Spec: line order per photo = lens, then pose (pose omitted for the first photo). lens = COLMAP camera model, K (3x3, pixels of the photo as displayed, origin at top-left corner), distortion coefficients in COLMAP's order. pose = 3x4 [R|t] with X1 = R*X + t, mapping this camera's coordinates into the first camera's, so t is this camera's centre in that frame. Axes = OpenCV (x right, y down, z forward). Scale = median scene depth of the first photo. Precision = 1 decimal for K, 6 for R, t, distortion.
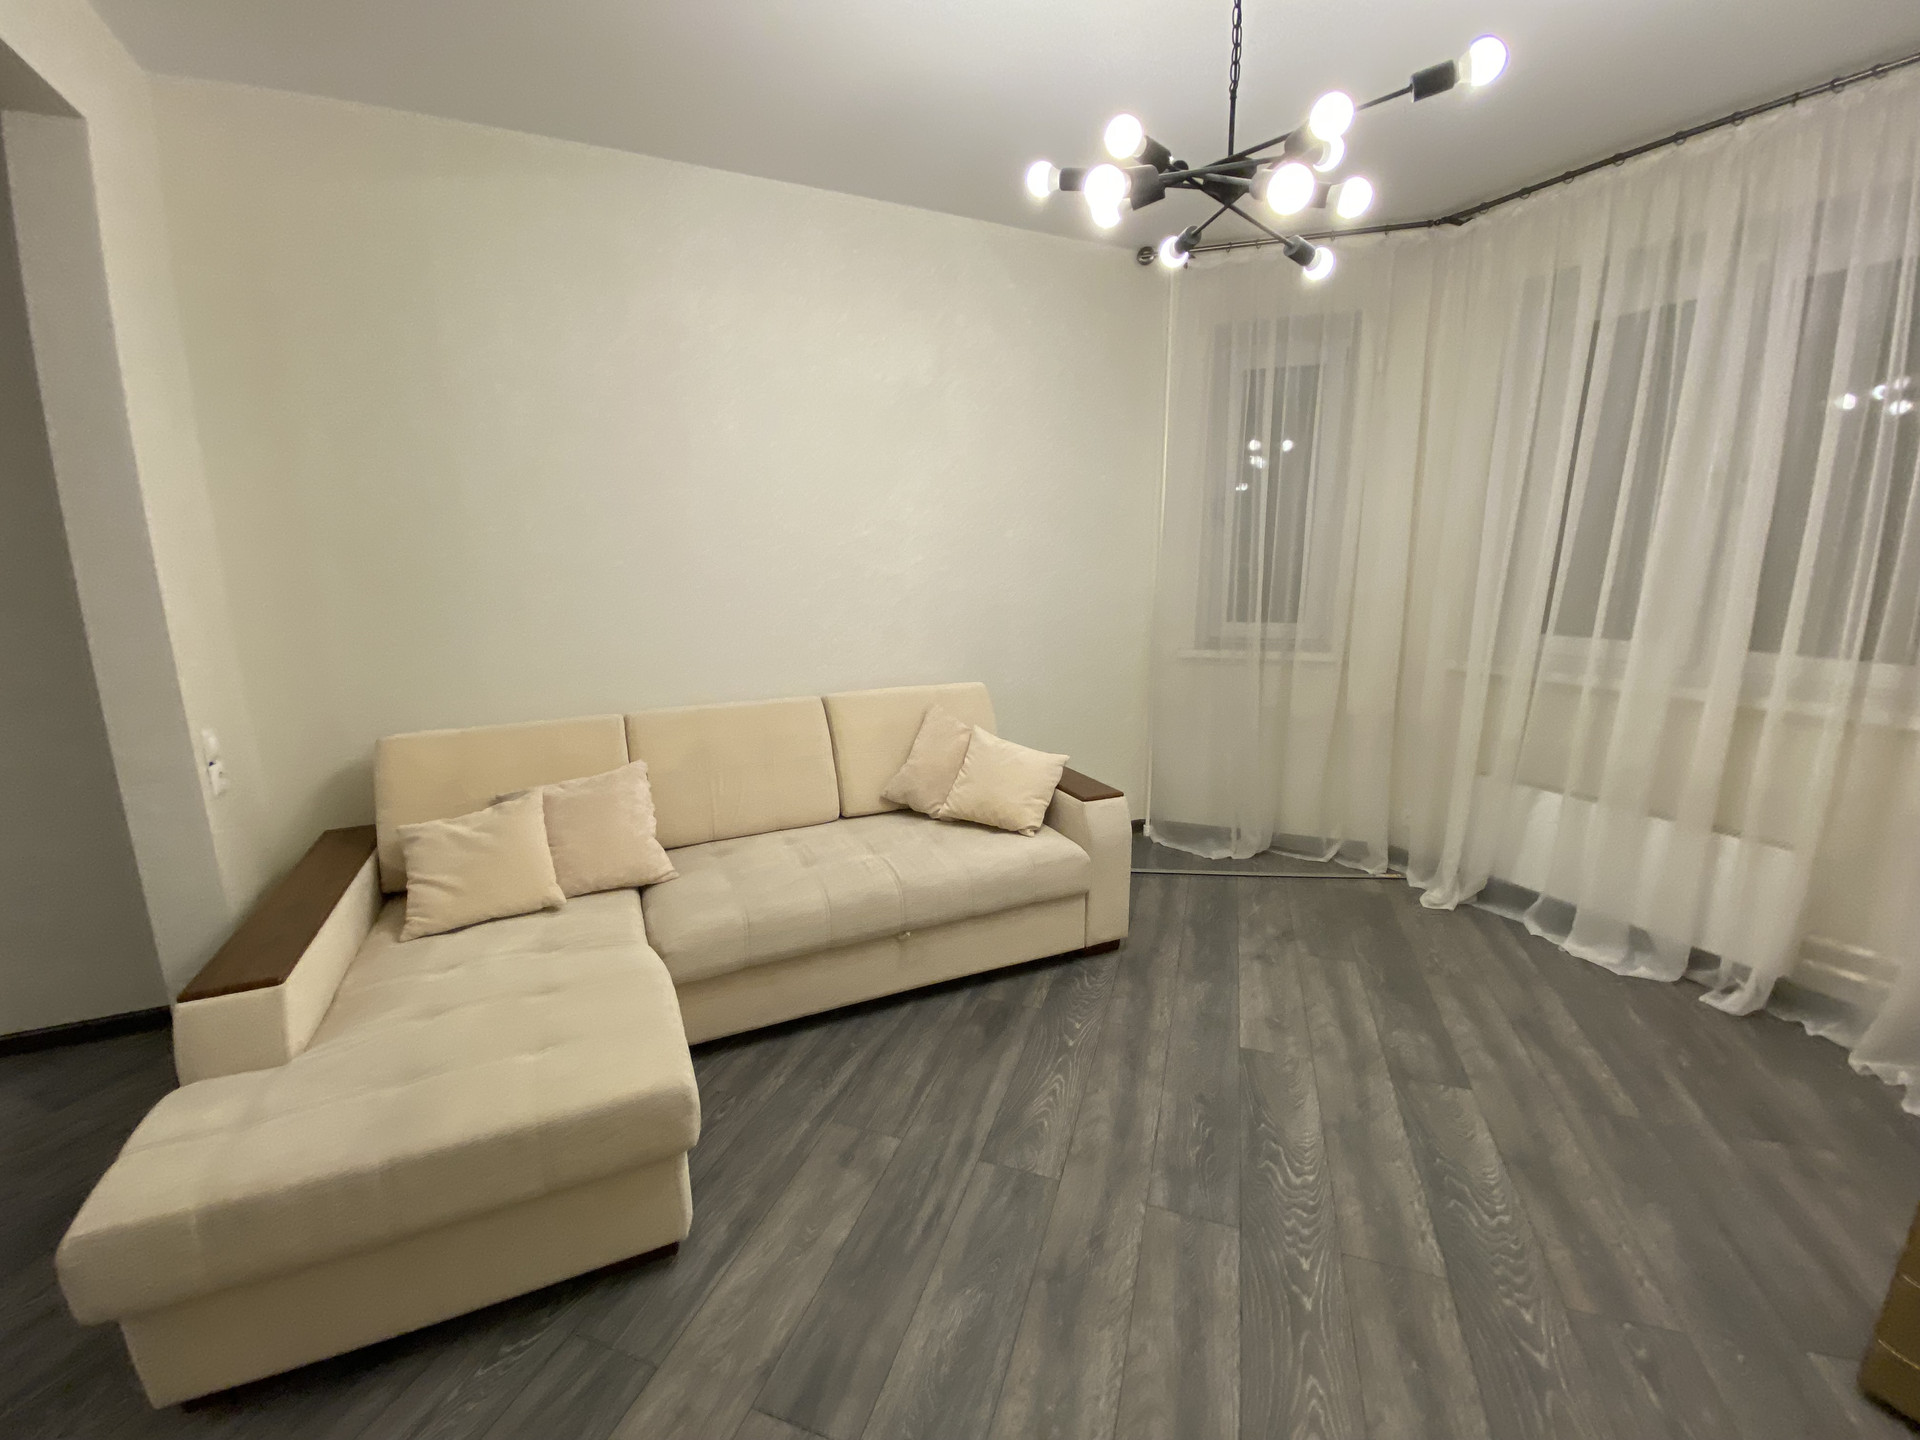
lens RADIAL K [[798.1, 0, 953.5], [0, 798.1, 721.3], [0, 0, 1]] dist [0.031369, -0.025698]
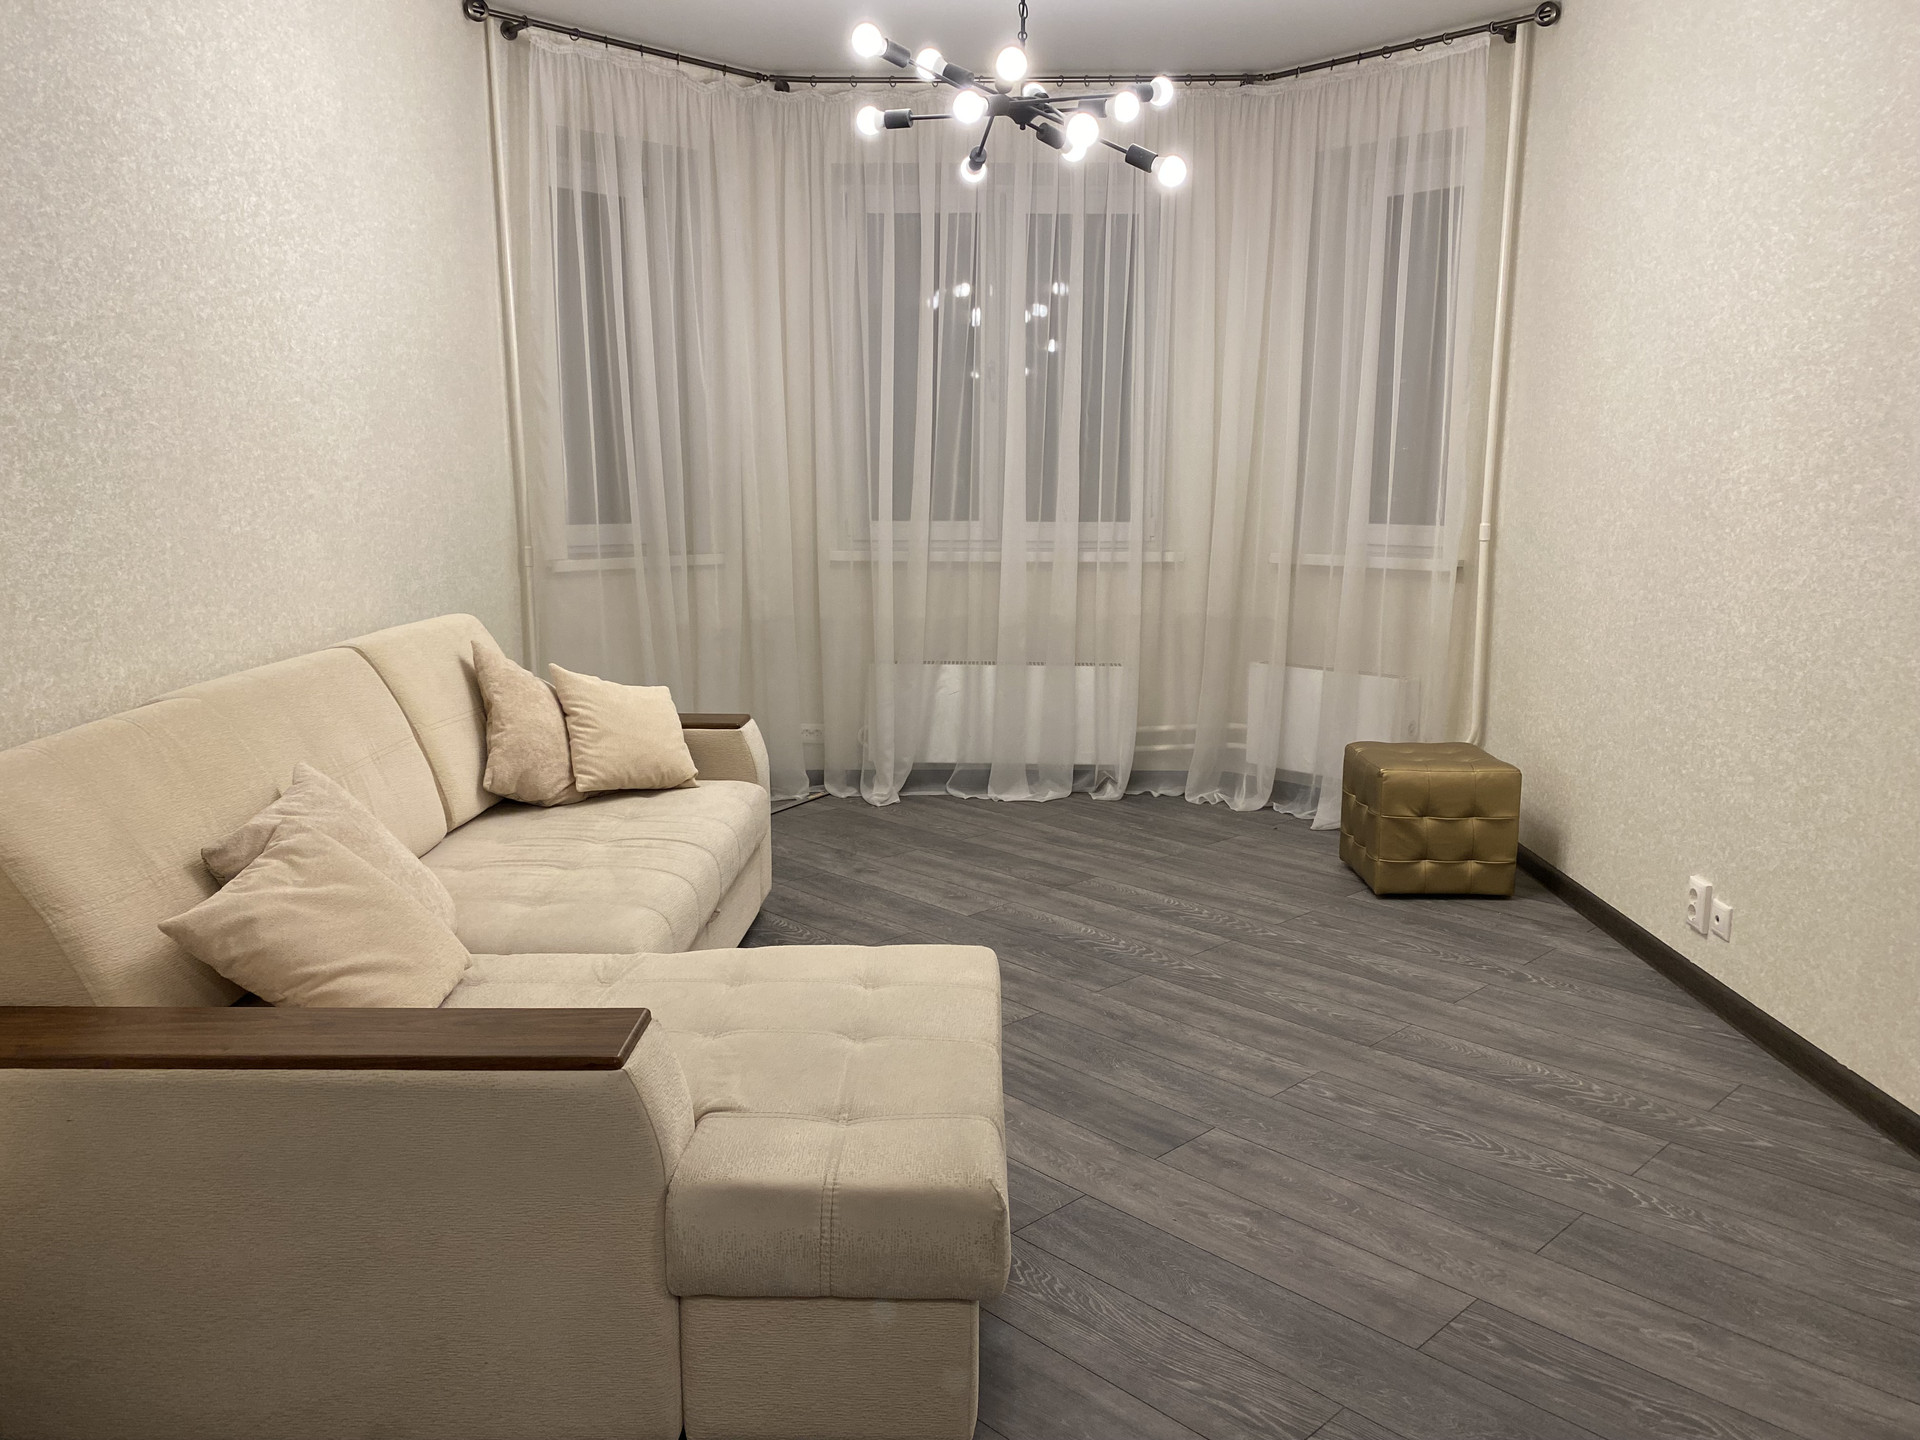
lens RADIAL K [[1406.7, 0, 960.0], [0, 1406.7, 720.0], [0, 0, 1]] dist [0.014604, 0.001806]
pose [[0.467061, -0.151794, 0.871099, -1.099271], [0.180777, 0.980738, 0.073972, 0.027320], [-0.865548, 0.122925, 0.485505, 0.105794]]
